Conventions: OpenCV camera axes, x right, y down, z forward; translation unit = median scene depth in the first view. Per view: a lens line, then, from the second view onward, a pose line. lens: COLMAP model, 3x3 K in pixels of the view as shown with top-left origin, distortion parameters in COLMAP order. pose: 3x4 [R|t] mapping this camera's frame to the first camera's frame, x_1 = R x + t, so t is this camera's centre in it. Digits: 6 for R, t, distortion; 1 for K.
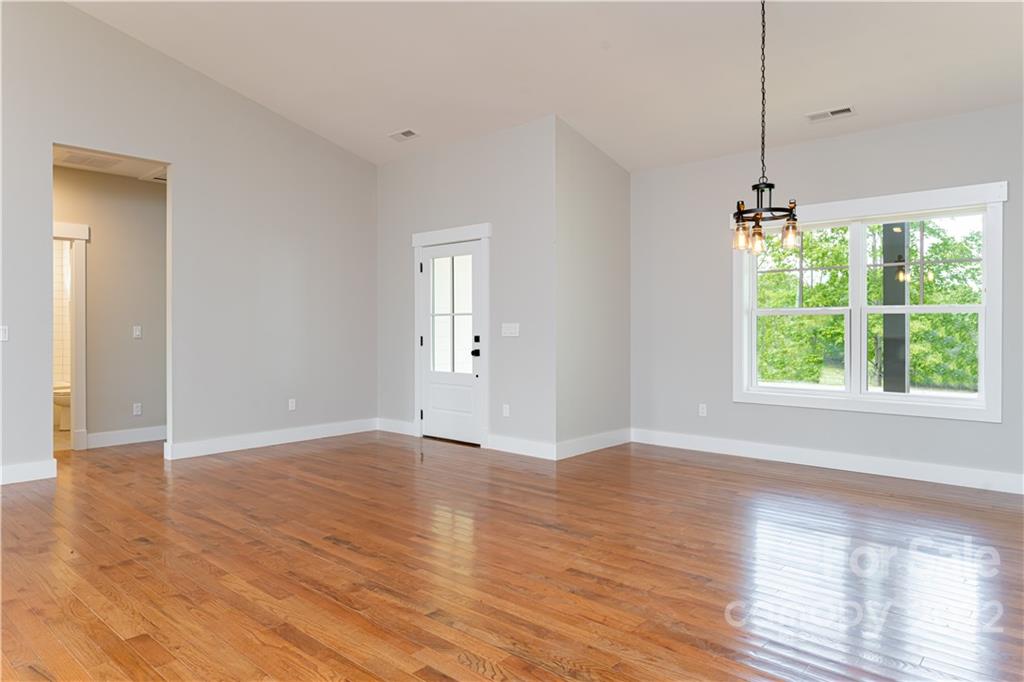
lens RADIAL K [[658.8, 0, 516.6], [0, 658.8, 320.9], [0, 0, 1]] dist [0.004136, 0.001723]
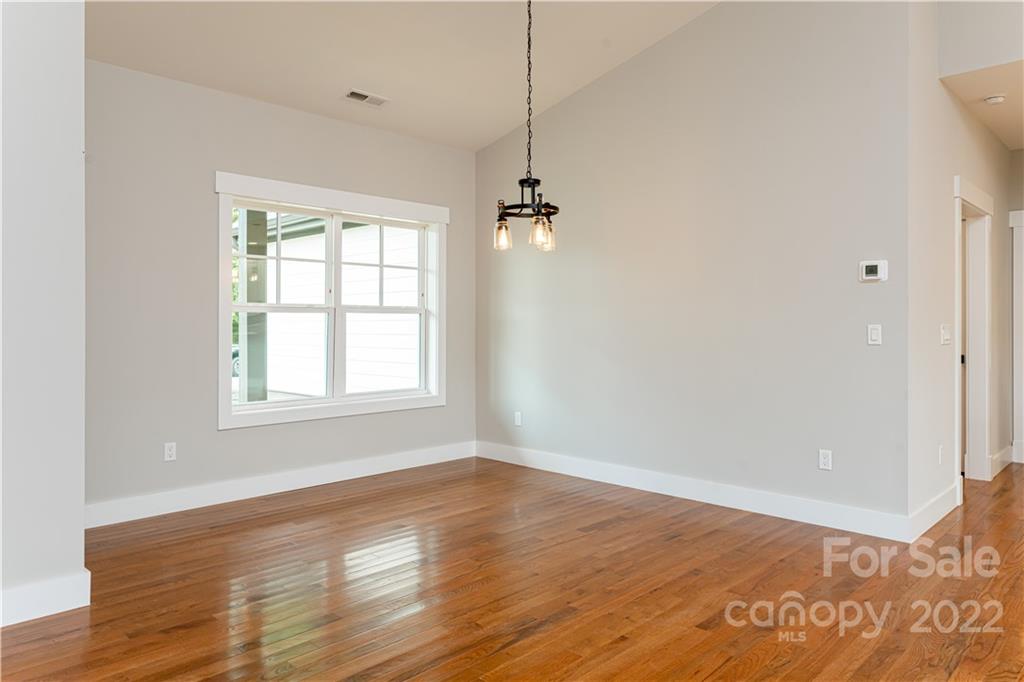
lens RADIAL K [[677.2, 0, 516.4], [0, 677.2, 331.9], [0, 0, 1]] dist [-0.006956, -0.000448]
pose [[0.049464, -0.014048, 0.998677, -0.634623], [-0.008654, 0.999858, 0.014494, -0.000783], [-0.998738, -0.009359, 0.049336, 0.988057]]
